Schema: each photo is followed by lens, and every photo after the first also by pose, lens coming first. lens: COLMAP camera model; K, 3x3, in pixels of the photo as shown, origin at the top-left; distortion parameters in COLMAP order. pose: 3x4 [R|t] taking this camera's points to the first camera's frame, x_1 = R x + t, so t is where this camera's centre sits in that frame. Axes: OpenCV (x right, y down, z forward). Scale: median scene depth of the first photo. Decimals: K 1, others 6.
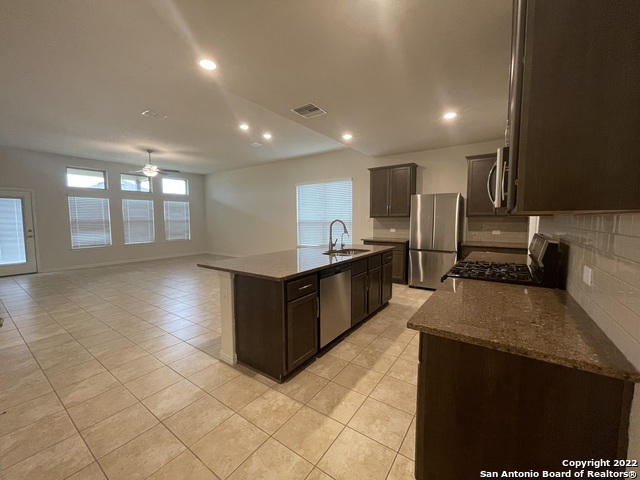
lens RADIAL K [[260.8, 0, 317.6], [0, 260.8, 239.1], [0, 0, 1]] dist [-0.002369, 0.000899]
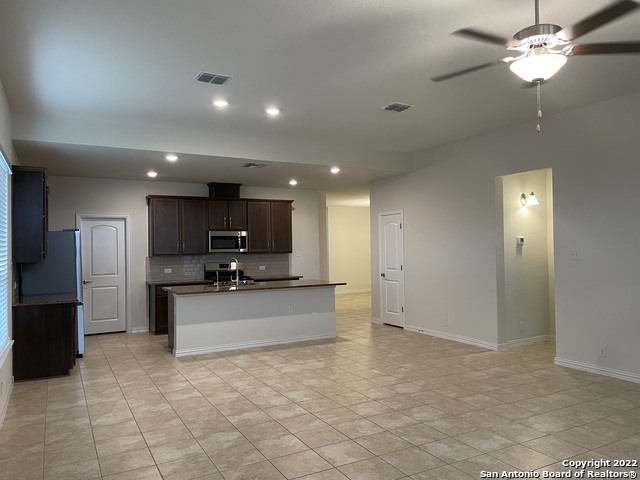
lens RADIAL K [[484.7, 0, 325.0], [0, 484.7, 239.2], [0, 0, 1]] dist [0.053959, -0.004742]
pose [[-0.900274, 0.027813, 0.434435, -0.604195], [0.054895, 0.997244, 0.049913, -0.120399], [-0.431849, 0.068784, -0.899319, 1.363689]]
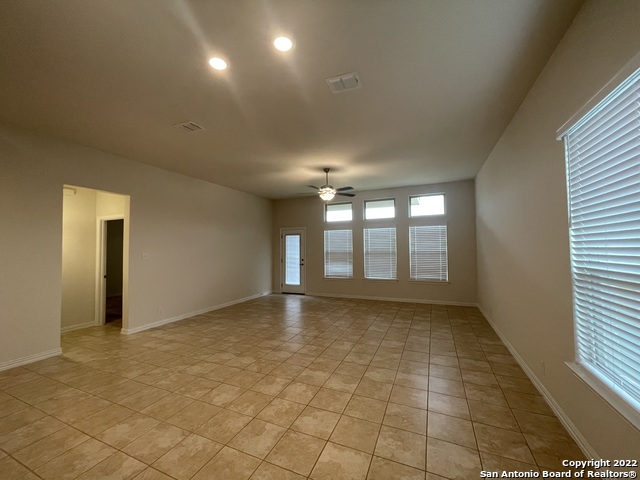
lens RADIAL K [[260.8, 0, 317.6], [0, 260.8, 239.1], [0, 0, 1]] dist [-0.002369, 0.000899]
pose [[0.201206, -0.029213, -0.979113, 0.133989], [-0.066072, 0.996874, -0.043321, -0.075513], [0.977318, 0.073409, 0.198647, 0.748354]]
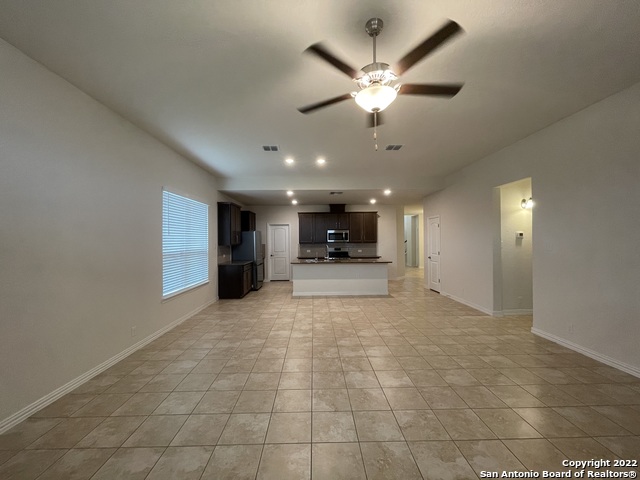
lens RADIAL K [[260.8, 0, 317.6], [0, 260.8, 239.1], [0, 0, 1]] dist [-0.002369, 0.000899]
pose [[-0.593242, 0.017364, 0.804837, -0.771730], [0.076193, 0.996490, 0.034663, -0.099982], [-0.801410, 0.081886, -0.592483, 1.138004]]
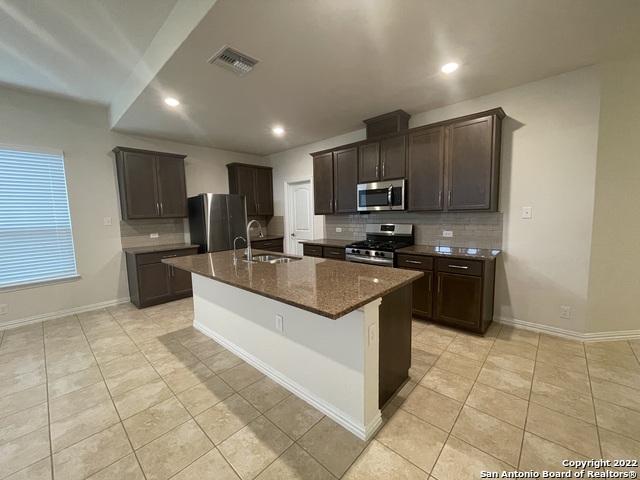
lens RADIAL K [[260.8, 0, 317.6], [0, 260.8, 239.1], [0, 0, 1]] dist [-0.002369, 0.000899]
pose [[0.127545, -0.093429, 0.987423, -0.344957], [0.099454, 0.991741, 0.080991, -0.031818], [-0.986834, 0.087873, 0.135783, 0.352547]]
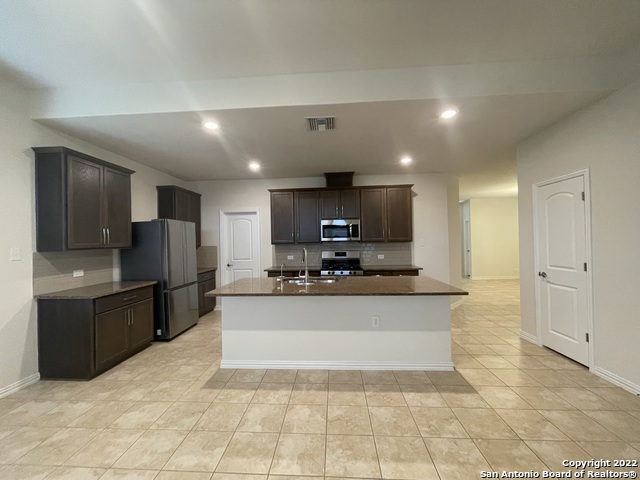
lens RADIAL K [[260.8, 0, 317.6], [0, 260.8, 239.1], [0, 0, 1]] dist [-0.002369, 0.000899]
pose [[-0.528953, 0.024260, 0.848304, -0.363630], [0.087930, 0.995778, 0.026351, -0.063033], [-0.844083, 0.088529, -0.528853, 0.721795]]
